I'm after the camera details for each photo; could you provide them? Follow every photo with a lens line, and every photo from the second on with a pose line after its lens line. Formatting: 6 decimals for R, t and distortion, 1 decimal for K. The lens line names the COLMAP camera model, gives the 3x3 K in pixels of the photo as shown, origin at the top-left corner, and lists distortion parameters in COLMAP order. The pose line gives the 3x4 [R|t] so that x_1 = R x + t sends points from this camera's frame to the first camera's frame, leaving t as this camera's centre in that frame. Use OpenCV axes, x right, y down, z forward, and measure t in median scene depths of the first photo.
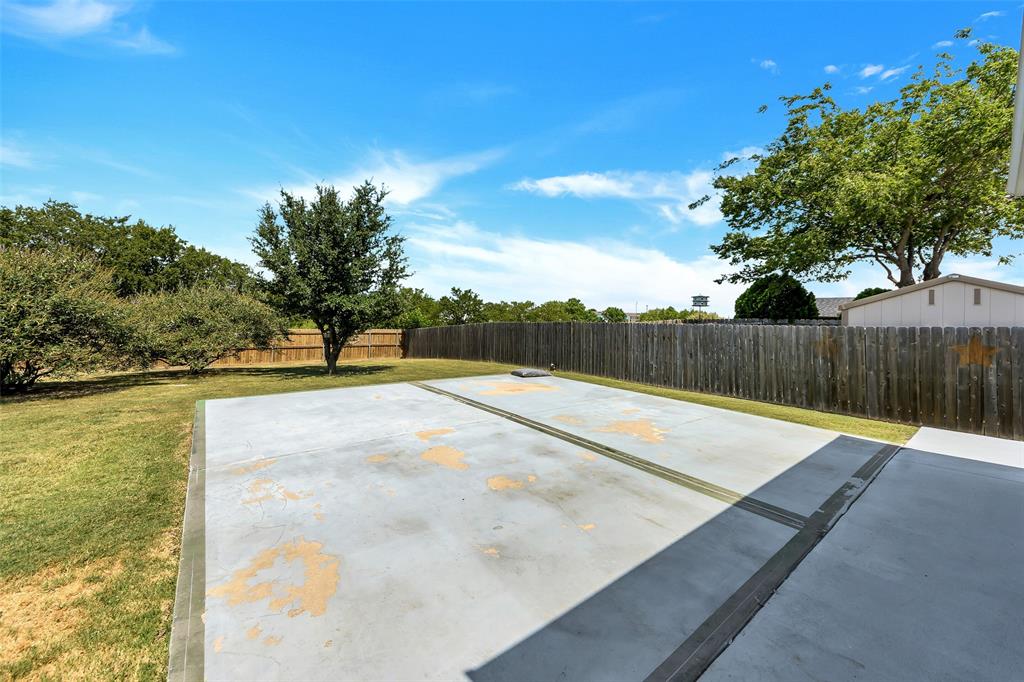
lens RADIAL K [[378.5, 0, 486.2], [0, 378.5, 309.7], [0, 0, 1]] dist [-0.003416, 0.000921]
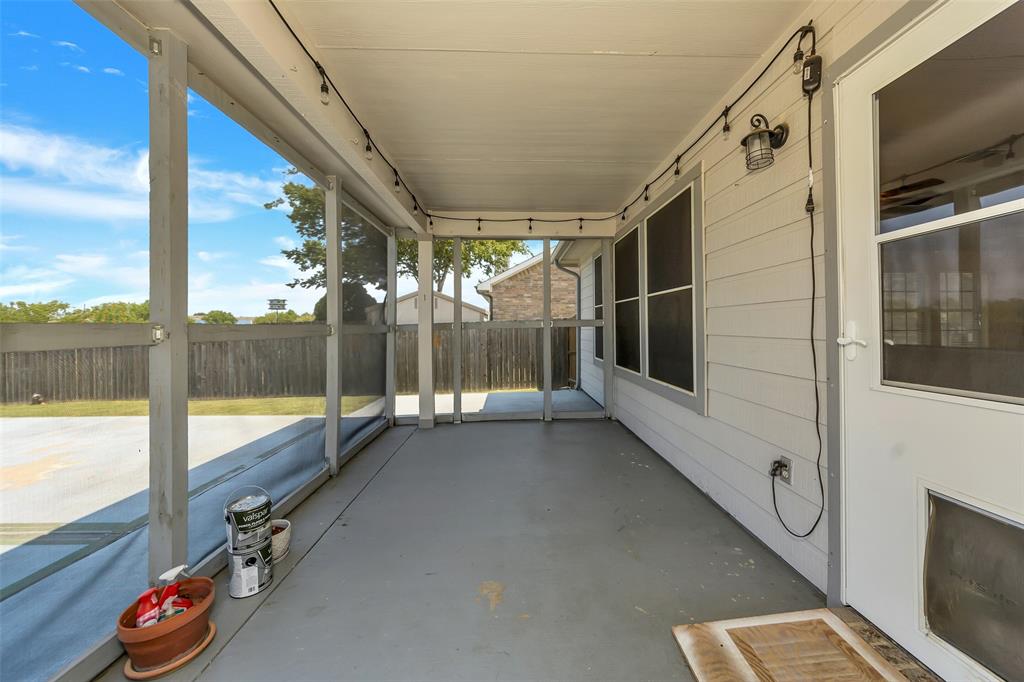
lens RADIAL K [[378.5, 0, 505.8], [0, 378.5, 324.7], [0, 0, 1]] dist [-0.003416, 0.000921]
pose [[0.598204, -0.031675, 0.800718, 0.145432], [0.006155, 0.999371, 0.034935, -0.000492], [-0.801320, -0.015970, 0.598022, -0.085515]]
